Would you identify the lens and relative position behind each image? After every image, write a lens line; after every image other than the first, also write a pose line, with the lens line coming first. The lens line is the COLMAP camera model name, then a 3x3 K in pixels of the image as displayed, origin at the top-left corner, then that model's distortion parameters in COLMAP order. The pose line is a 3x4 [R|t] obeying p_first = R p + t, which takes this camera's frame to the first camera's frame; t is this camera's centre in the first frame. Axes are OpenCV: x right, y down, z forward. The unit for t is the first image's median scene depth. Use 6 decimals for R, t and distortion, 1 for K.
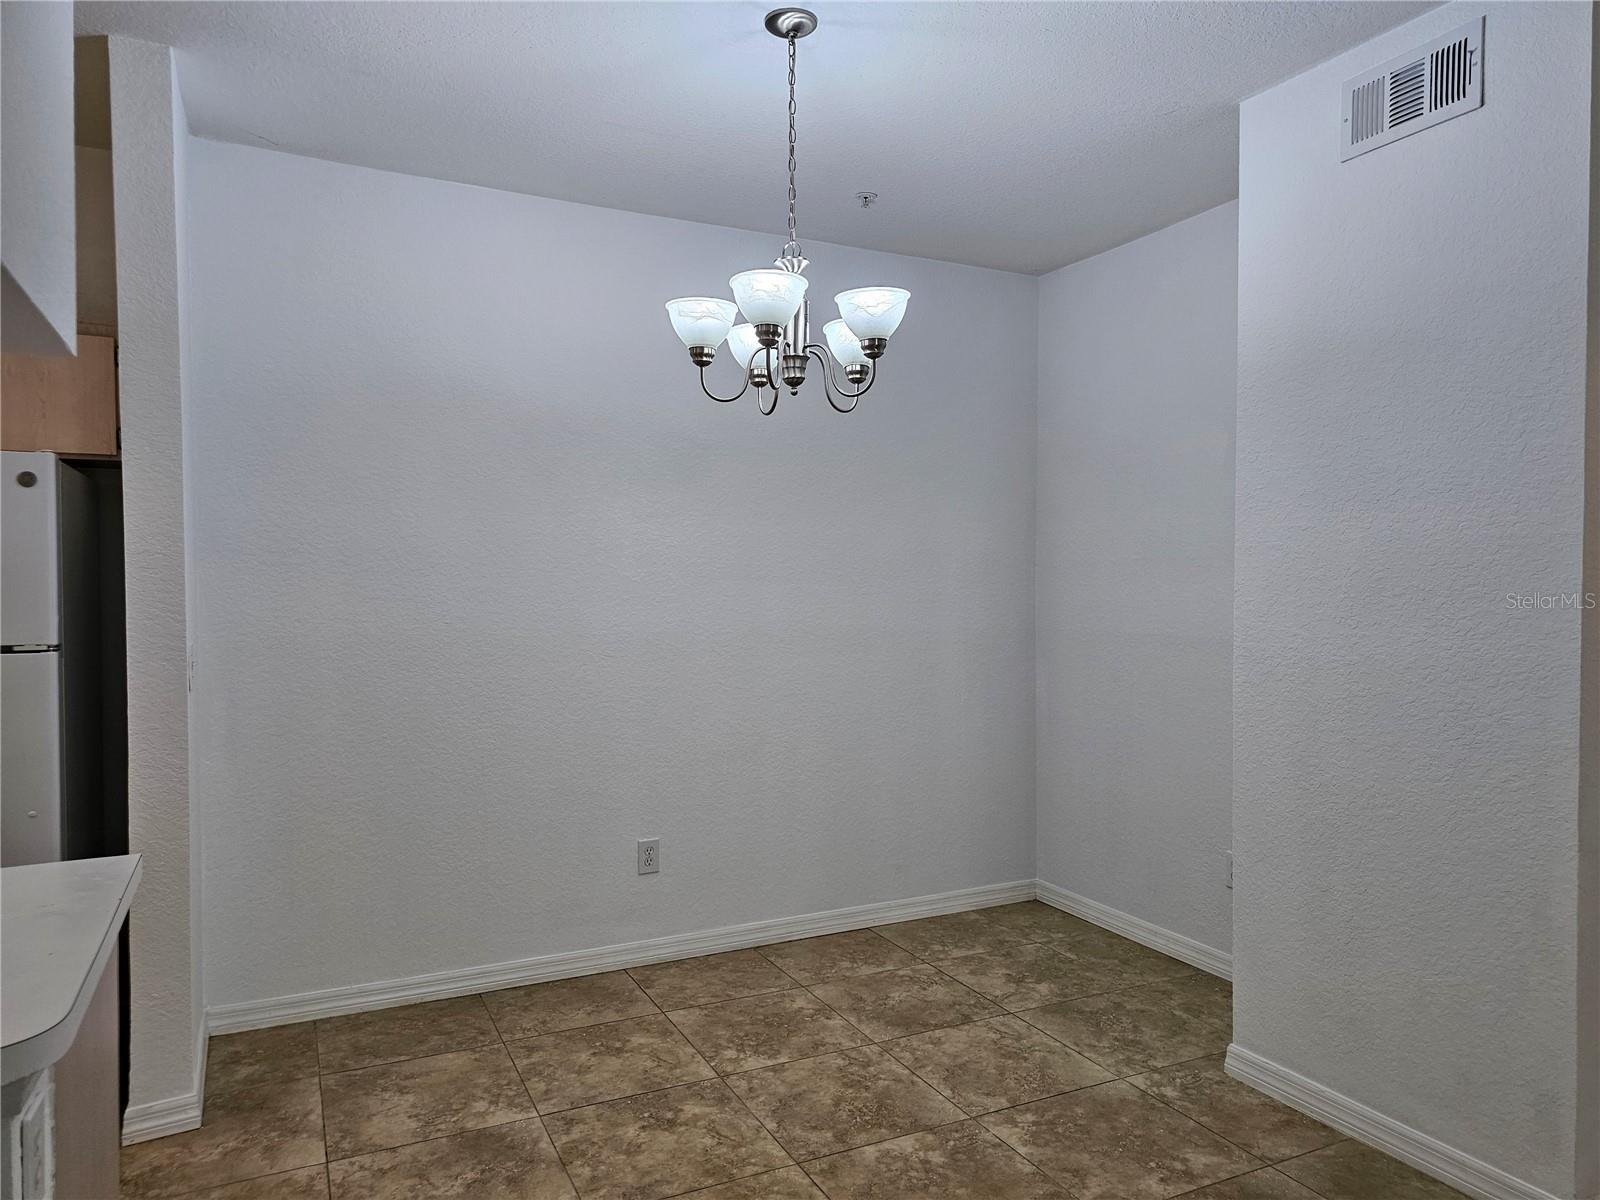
lens RADIAL K [[1070.1, 0, 787.9], [0, 1070.1, 596.0], [0, 0, 1]] dist [0.043386, -0.045123]
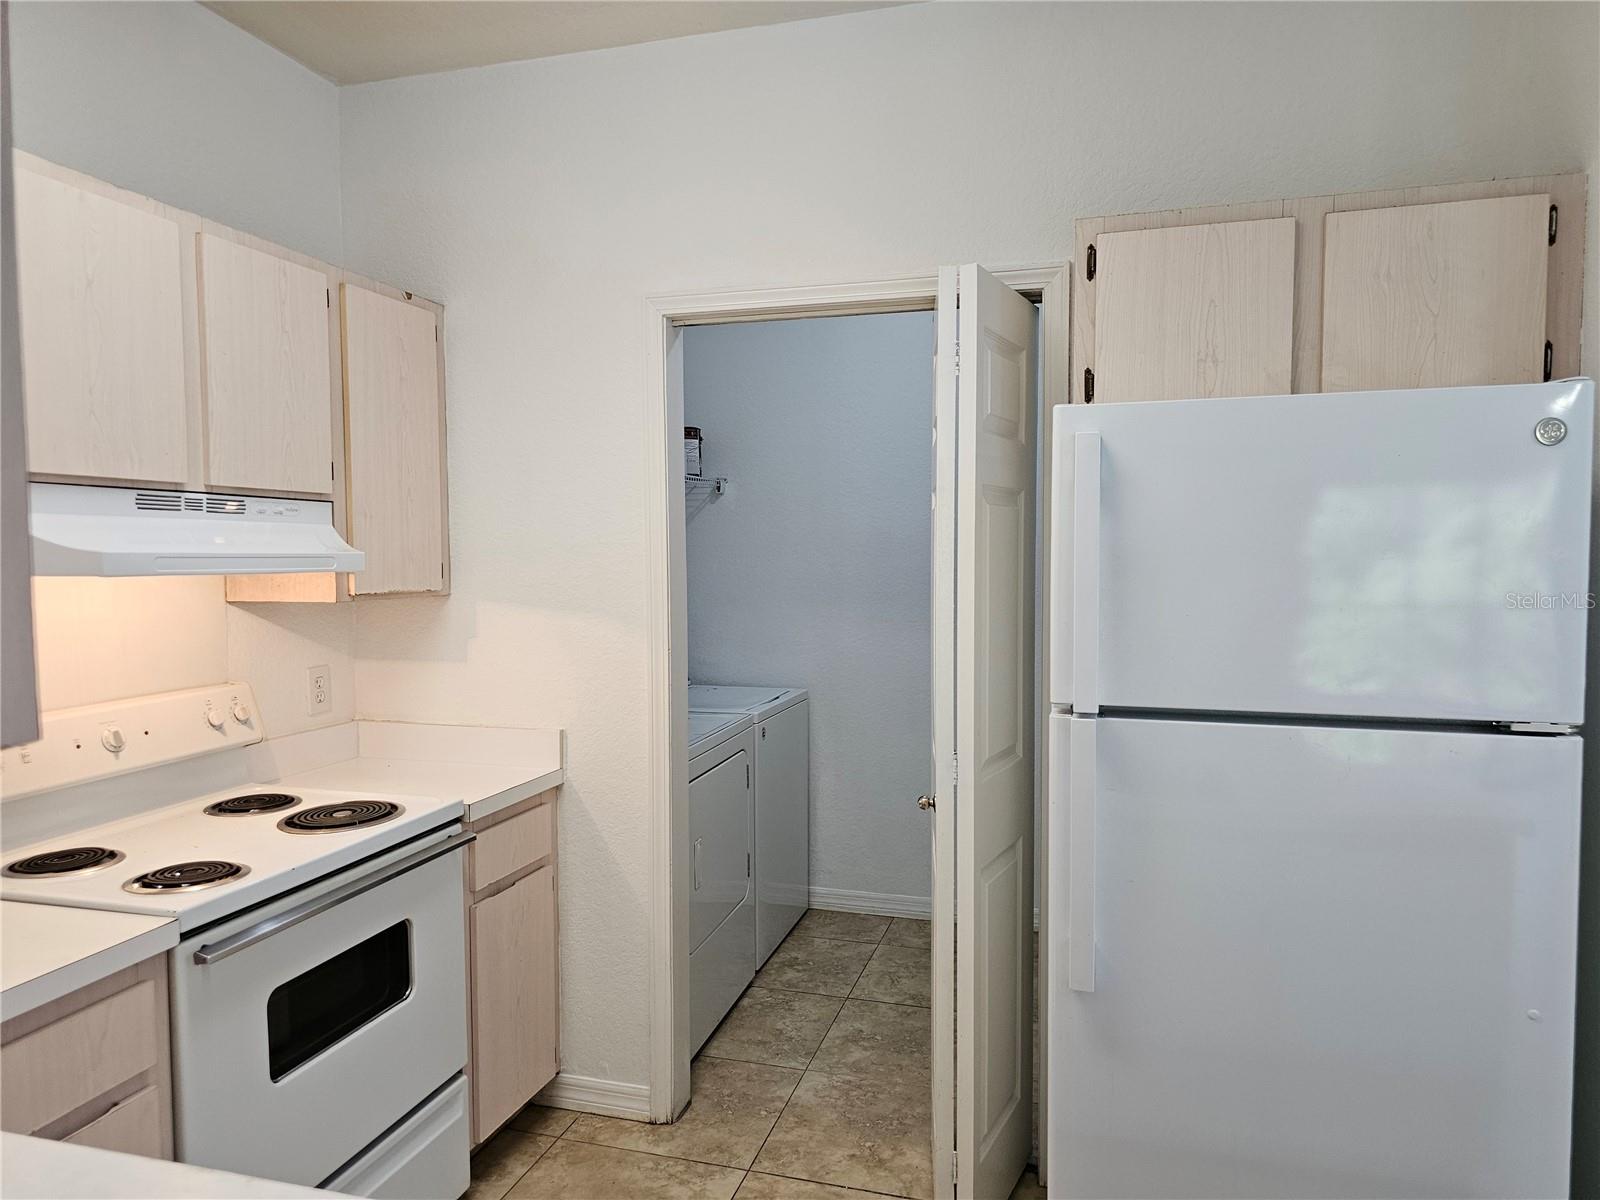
lens RADIAL K [[1070.1, 0, 787.7], [0, 1070.1, 612.8], [0, 0, 1]] dist [0.043386, -0.045123]
pose [[0.736075, 0.038433, -0.675808, -0.607948], [0.002480, 0.998227, 0.059470, -0.046979], [0.676896, -0.045450, 0.734674, 0.316438]]
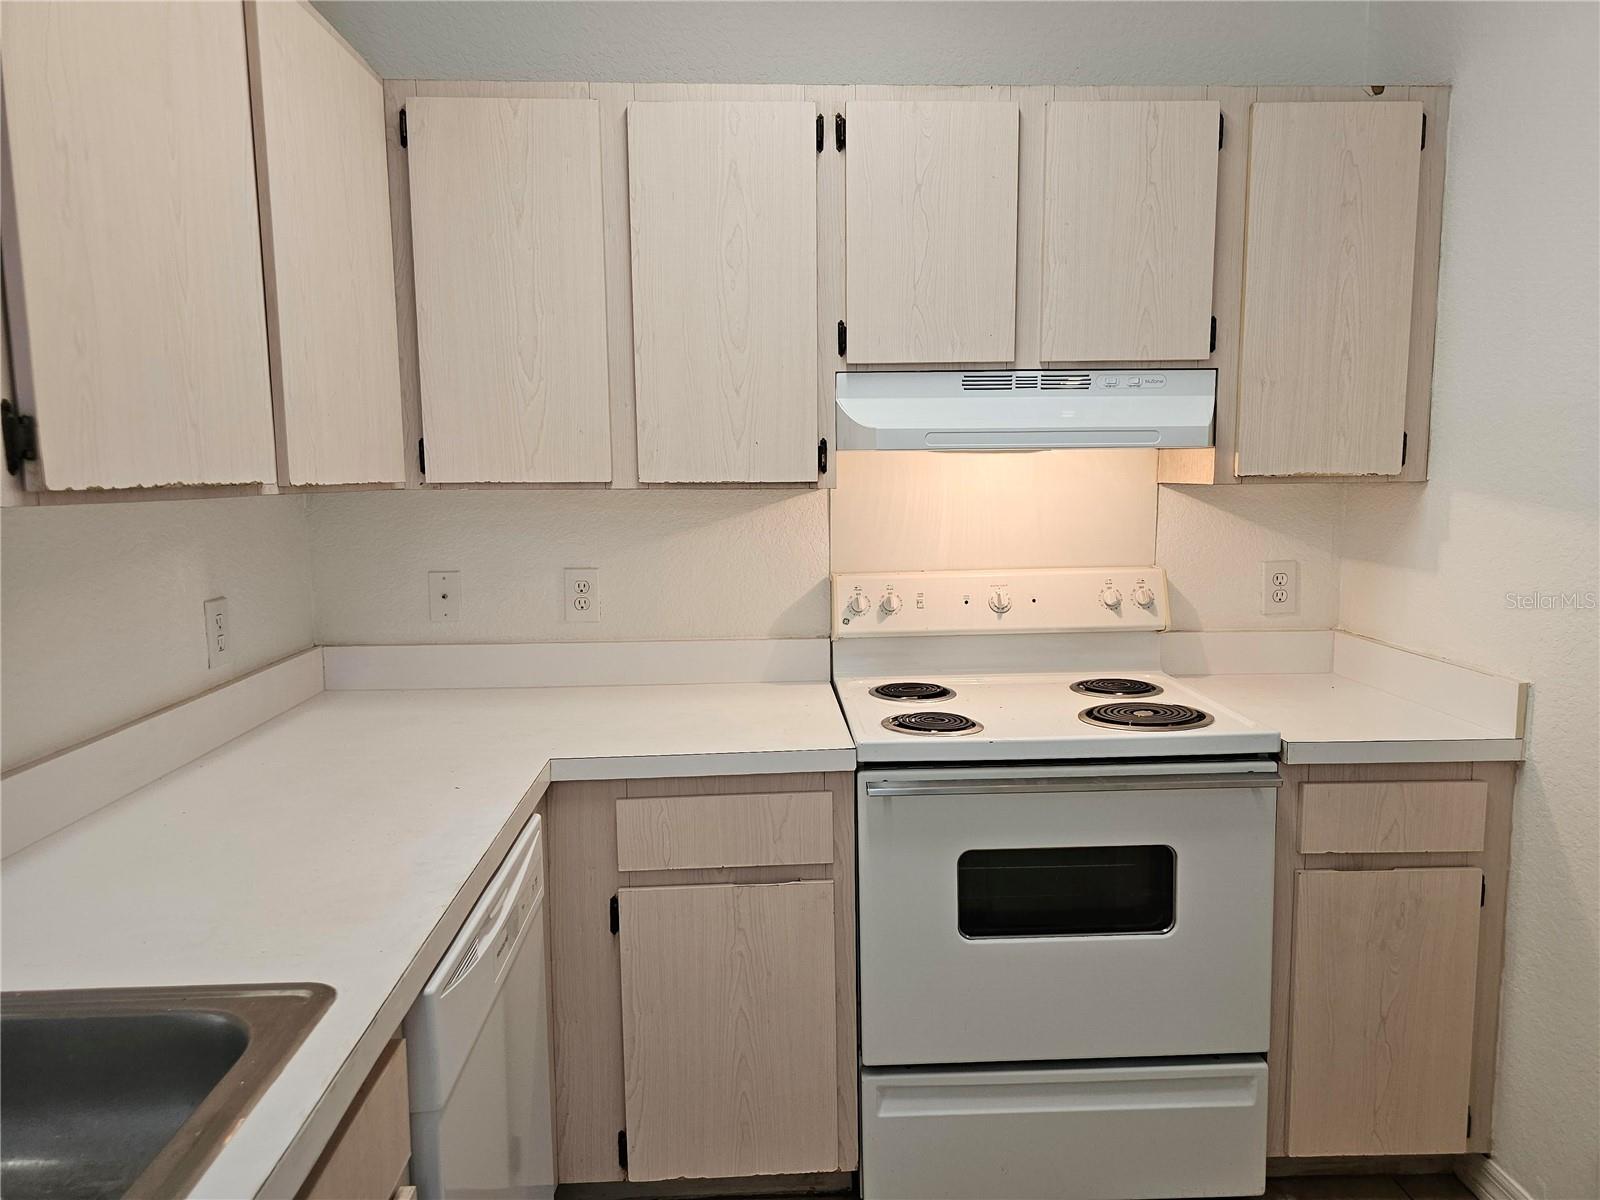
lens RADIAL K [[1070.1, 0, 786.5], [0, 1070.1, 608.6], [0, 0, 1]] dist [0.043386, -0.045123]
pose [[-0.406798, 0.124375, -0.905012, -0.633567], [0.011573, 0.991310, 0.131033, -0.019317], [0.913445, 0.042831, -0.404702, 0.772047]]
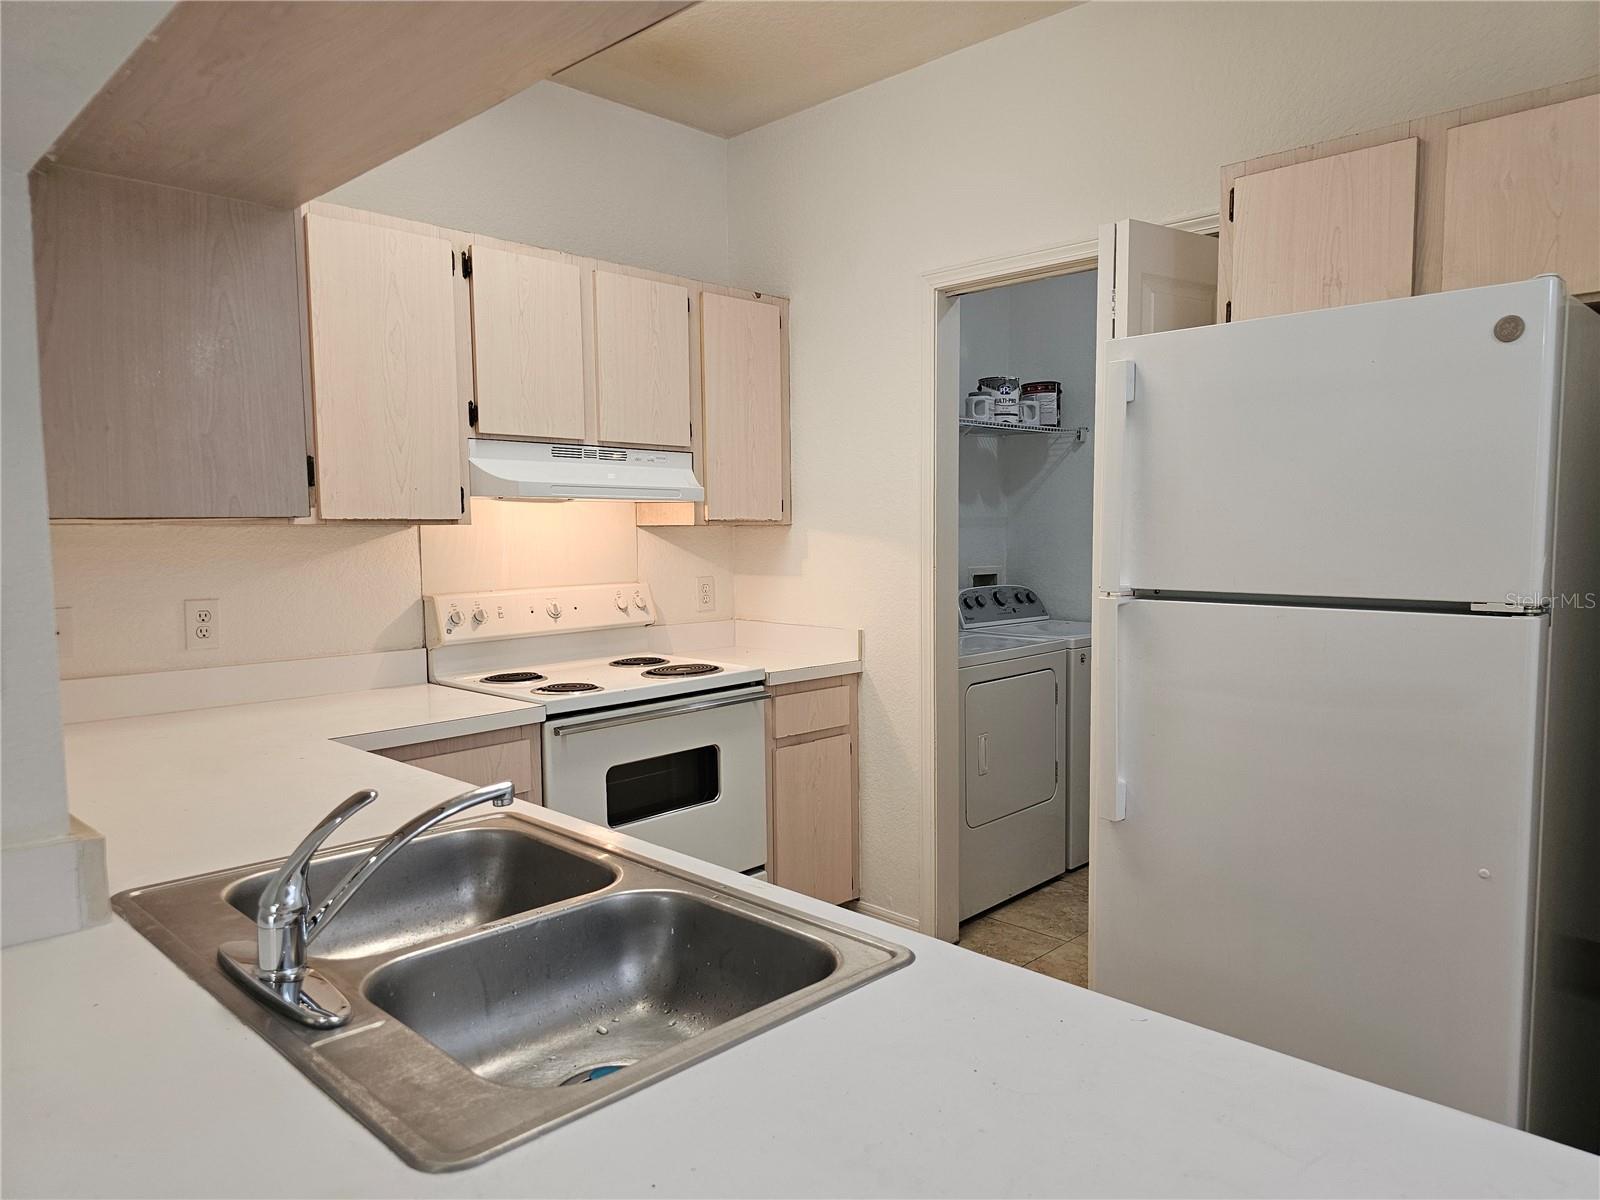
lens RADIAL K [[1070.1, 0, 803.1], [0, 1070.1, 629.7], [0, 0, 1]] dist [0.043386, -0.045123]
pose [[0.333179, 0.091201, -0.938442, -0.255936], [0.006834, 0.995051, 0.099128, -0.002991], [0.942839, -0.039441, 0.330907, 0.426310]]
